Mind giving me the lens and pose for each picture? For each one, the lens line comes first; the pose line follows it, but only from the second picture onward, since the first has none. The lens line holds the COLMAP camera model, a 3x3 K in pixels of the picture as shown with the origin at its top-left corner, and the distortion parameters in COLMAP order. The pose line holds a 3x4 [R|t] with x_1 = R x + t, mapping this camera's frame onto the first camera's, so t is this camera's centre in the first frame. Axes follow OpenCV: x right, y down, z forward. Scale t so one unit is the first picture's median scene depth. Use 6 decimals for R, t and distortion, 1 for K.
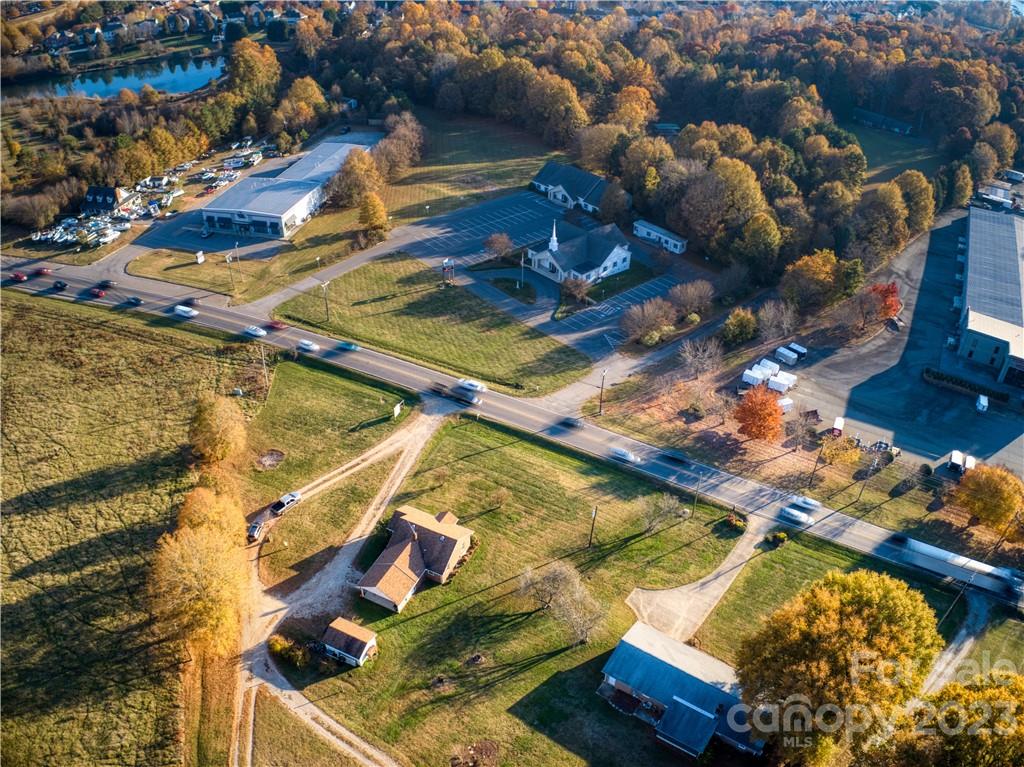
lens RADIAL K [[774.7, 0, 515.6], [0, 774.7, 387.2], [0, 0, 1]] dist [-0.252788, 0.072803]
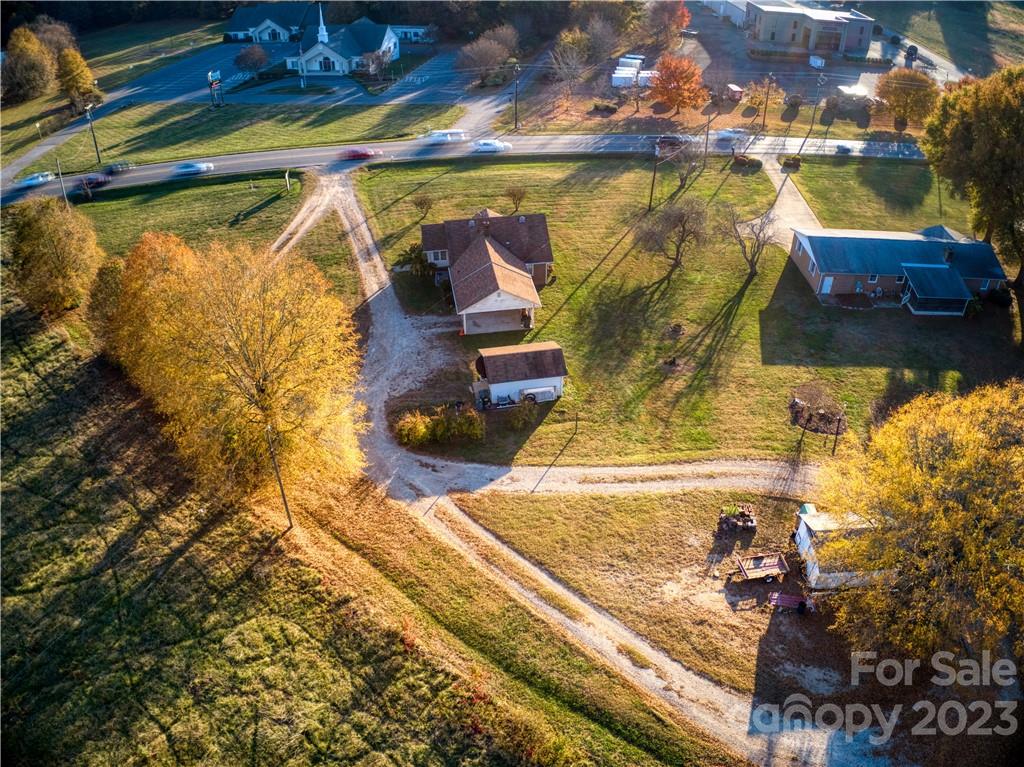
lens RADIAL K [[774.7, 0, 515.6], [0, 774.7, 387.2], [0, 0, 1]] dist [-0.252788, 0.072803]
pose [[0.815571, -0.369389, 0.445416, -0.376214], [0.355689, 0.927172, 0.117637, 0.209237], [-0.456431, 0.062488, 0.887562, 0.343914]]
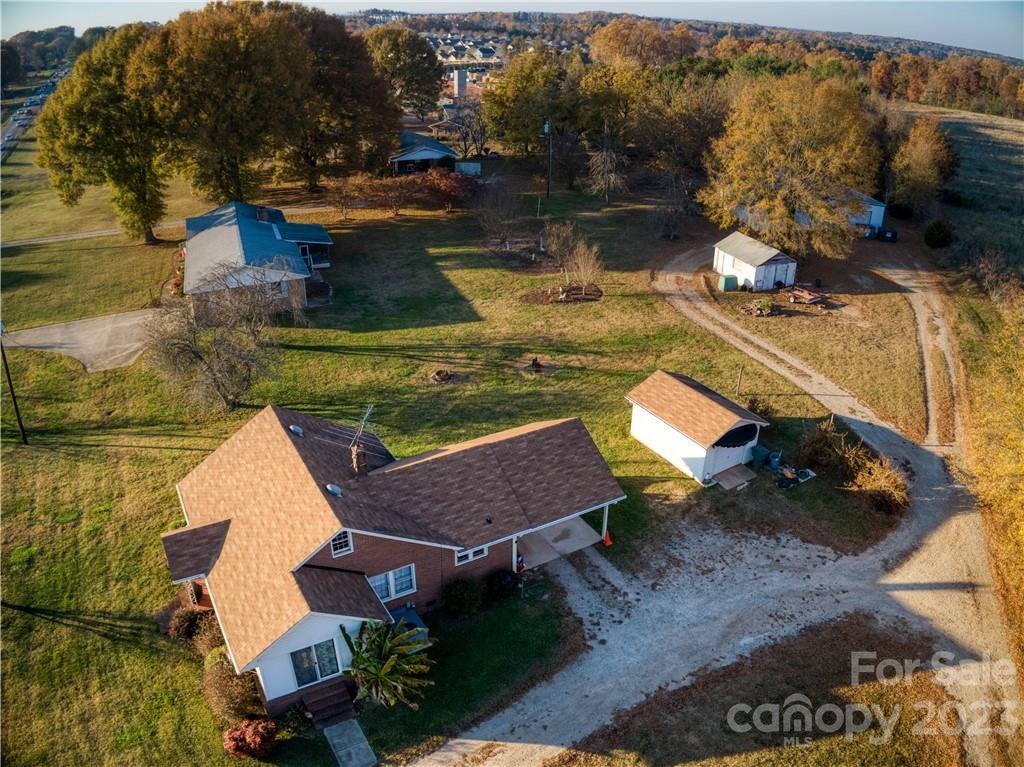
lens RADIAL K [[774.7, 0, 515.6], [0, 774.7, 387.2], [0, 0, 1]] dist [-0.252788, 0.072803]
pose [[-0.829543, -0.276908, 0.484954, -0.248855], [0.316146, 0.482980, 0.816567, -0.016585], [-0.460337, 0.830694, -0.313109, 0.859708]]
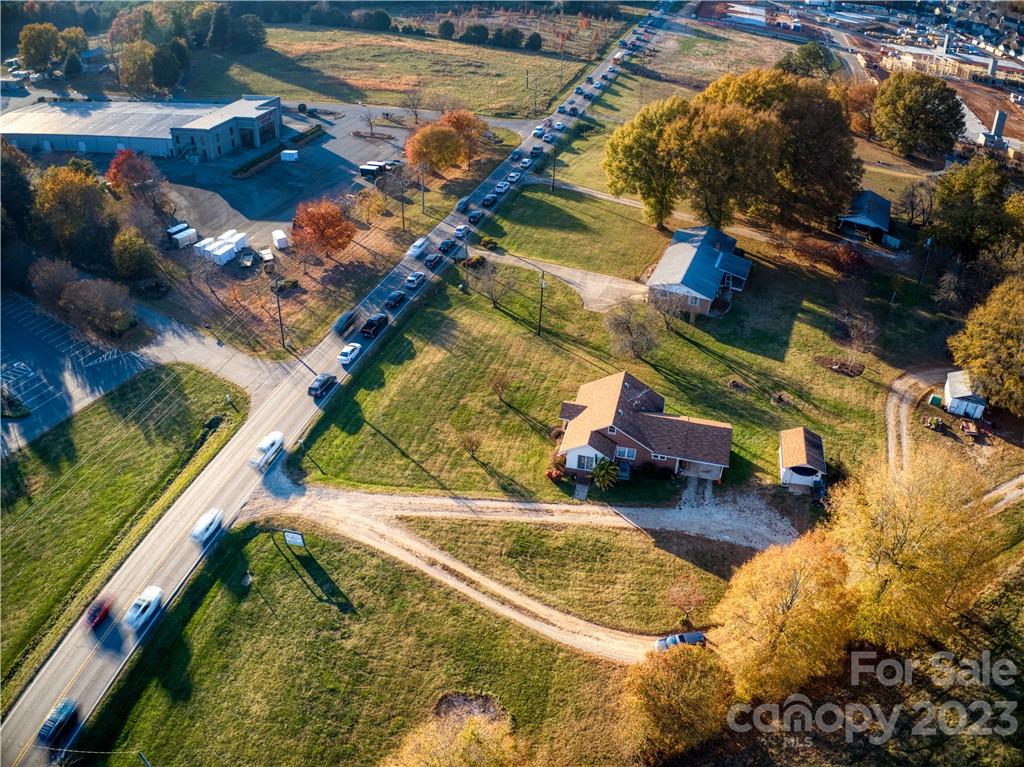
lens RADIAL K [[774.7, 0, 515.6], [0, 774.7, 387.2], [0, 0, 1]] dist [-0.252788, 0.072803]
pose [[-0.199351, -0.579257, 0.790393, -0.553984], [0.576243, 0.583090, 0.572669, -0.243956], [-0.792593, 0.569620, 0.217553, 0.764763]]
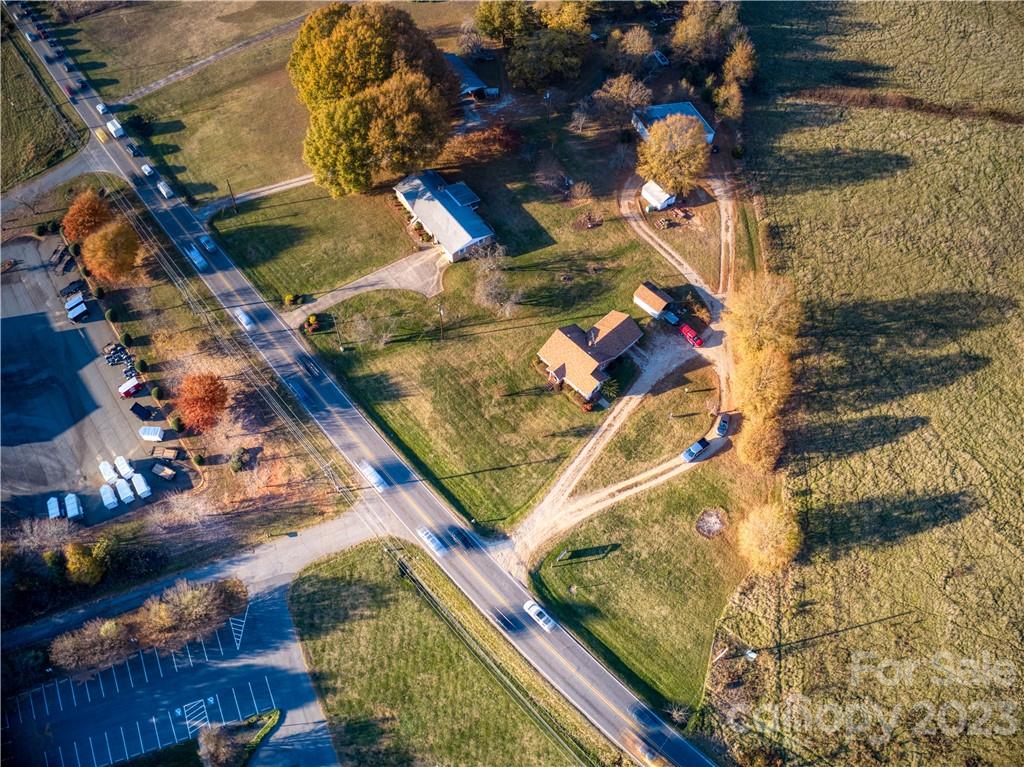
lens RADIAL K [[774.7, 0, 515.6], [0, 774.7, 387.2], [0, 0, 1]] dist [-0.252788, 0.072803]
pose [[-0.937741, -0.314911, 0.146536, -0.182191], [0.174660, -0.062865, 0.982620, -0.837396], [-0.300226, 0.947037, 0.113953, 0.797794]]
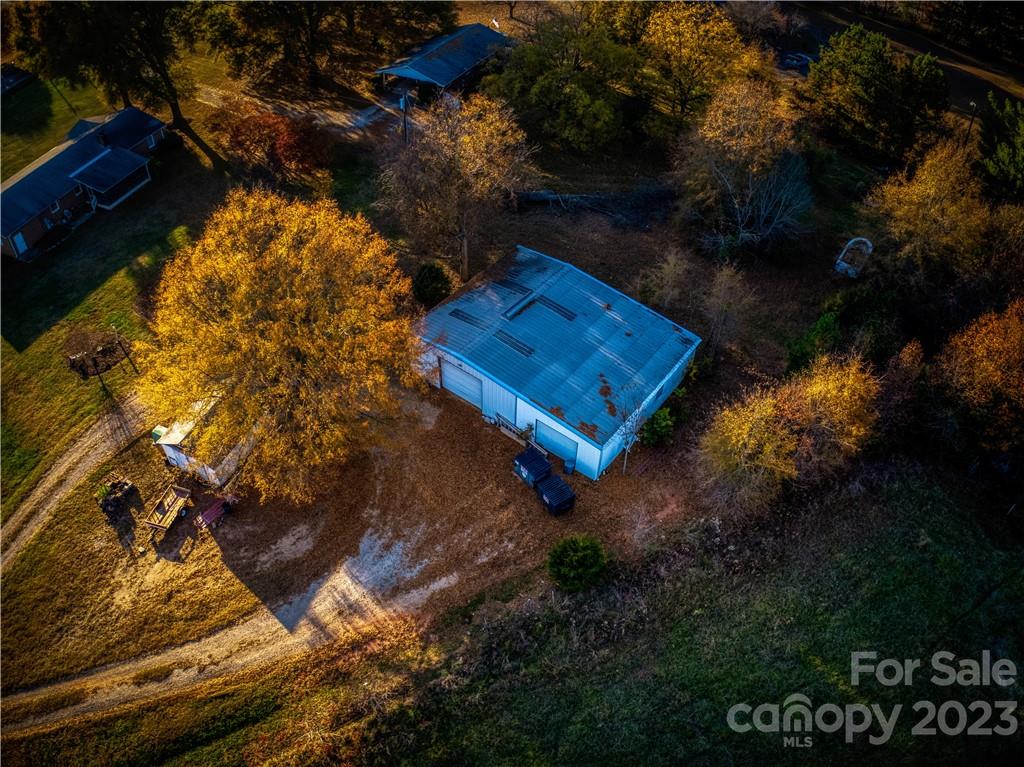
lens RADIAL K [[774.7, 0, 515.6], [0, 774.7, 387.2], [0, 0, 1]] dist [-0.252788, 0.072803]
pose [[-0.193976, -0.711698, 0.675174, -0.368288], [0.571494, 0.477418, 0.667433, 0.215333], [-0.797351, 0.515324, 0.314124, 0.352445]]
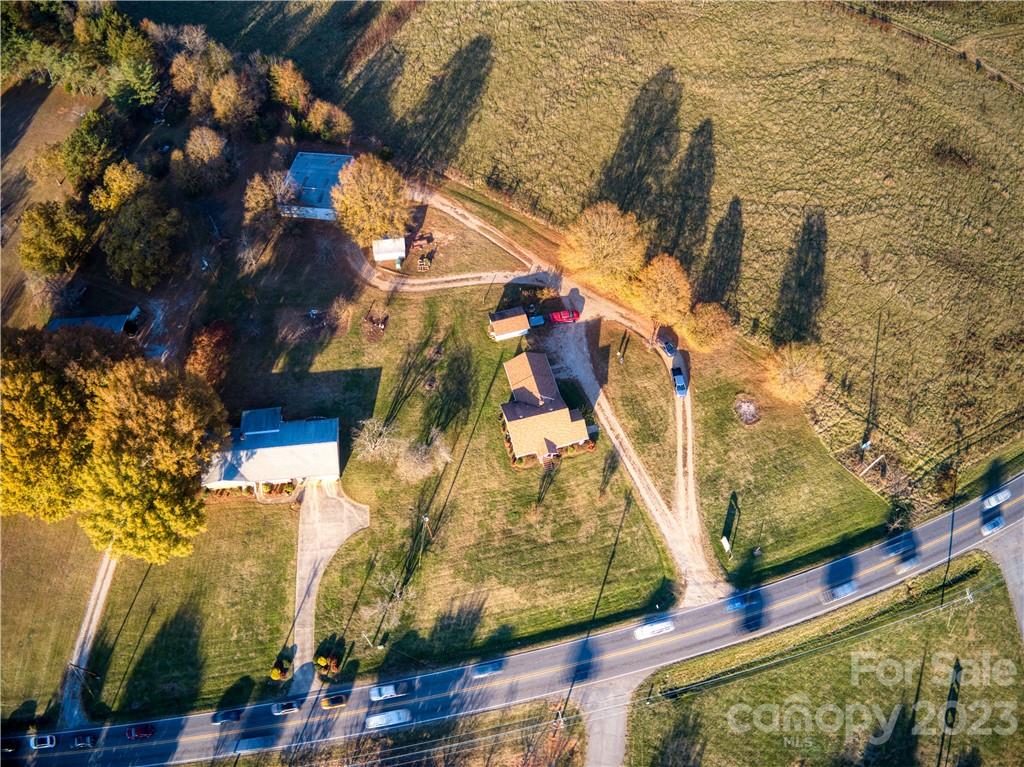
lens RADIAL K [[774.7, 0, 515.6], [0, 774.7, 387.2], [0, 0, 1]] dist [-0.252788, 0.072803]
pose [[-0.748801, 0.562211, -0.351021, 0.226979], [-0.426471, -0.003283, 0.904495, -0.659869], [0.507364, 0.826987, 0.242225, 0.575105]]
